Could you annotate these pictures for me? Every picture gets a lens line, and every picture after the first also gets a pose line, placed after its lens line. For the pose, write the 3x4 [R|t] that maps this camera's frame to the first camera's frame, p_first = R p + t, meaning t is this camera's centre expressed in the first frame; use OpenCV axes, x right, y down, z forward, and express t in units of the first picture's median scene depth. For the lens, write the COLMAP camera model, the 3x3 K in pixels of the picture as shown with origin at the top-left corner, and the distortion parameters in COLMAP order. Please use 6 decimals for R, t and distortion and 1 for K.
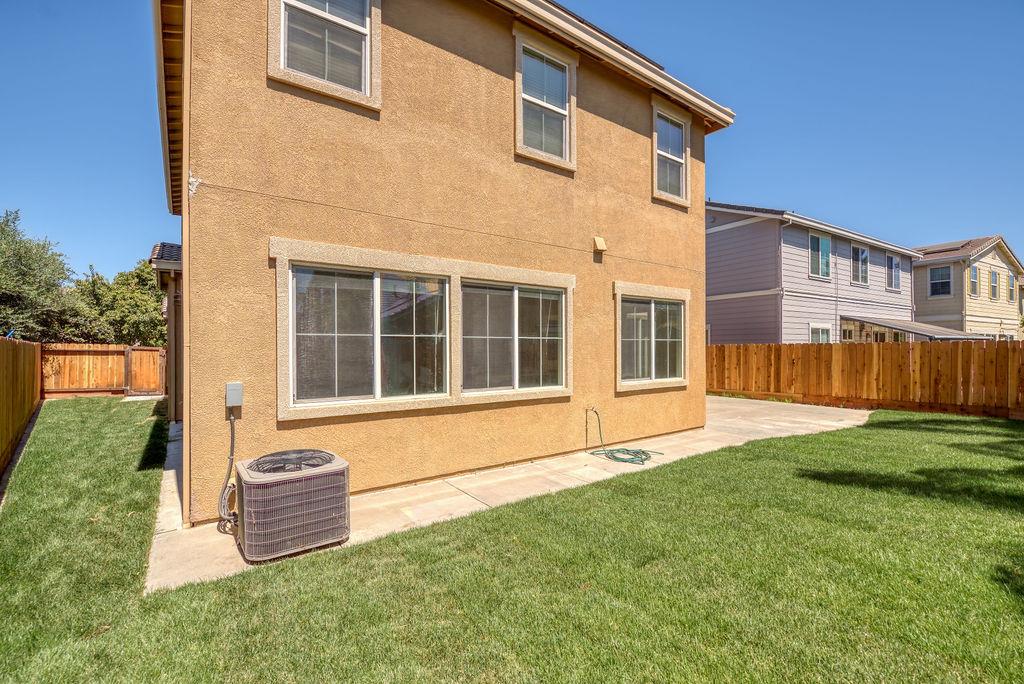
lens RADIAL K [[466.6, 0, 529.8], [0, 466.6, 346.4], [0, 0, 1]] dist [-0.012717, -0.000342]
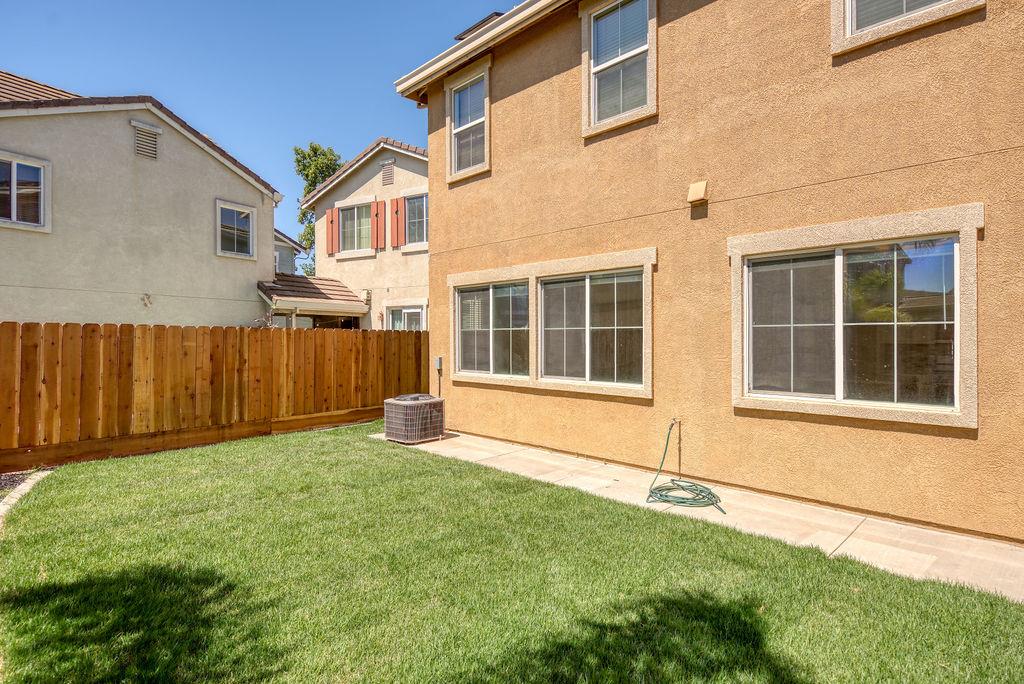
lens RADIAL K [[537.6, 0, 526.2], [0, 537.6, 338.6], [0, 0, 1]] dist [0.003421, -0.001795]
pose [[0.130795, 0.004350, -0.991400, 0.847288], [0.004149, 0.999979, 0.004935, -0.002378], [0.991401, -0.004759, 0.130774, 0.581252]]
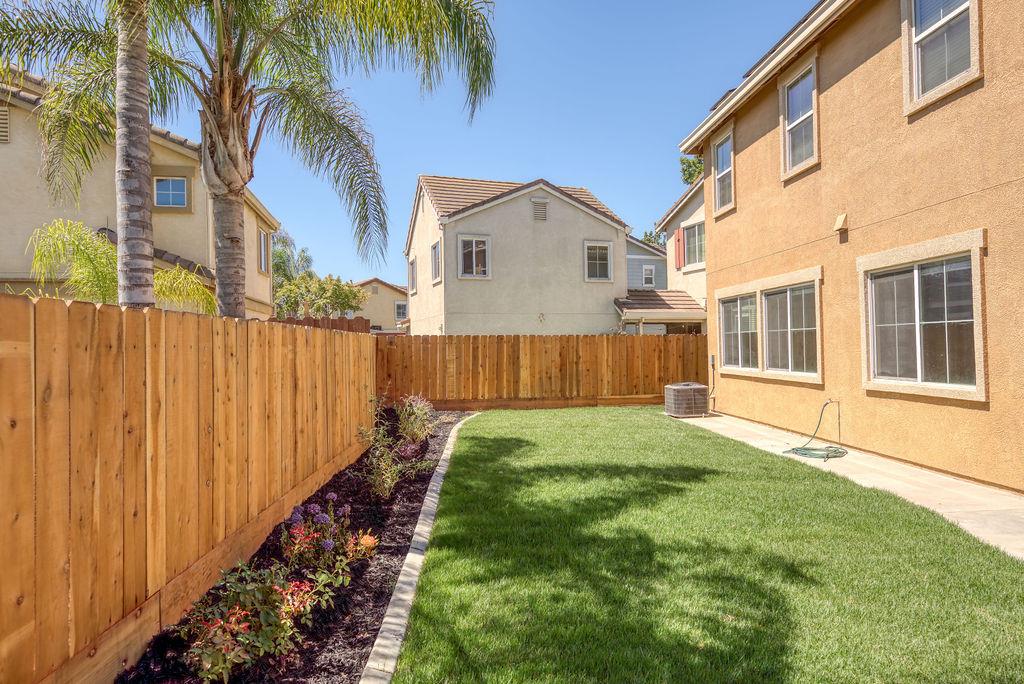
lens RADIAL K [[604.9, 0, 526.3], [0, 604.9, 336.7], [0, 0, 1]] dist [0.004158, -0.000327]
pose [[-0.539954, -0.002149, -0.841692, 1.349692], [0.019512, 0.999696, -0.015069, 0.007812], [0.841468, -0.024560, -0.539748, 1.021280]]
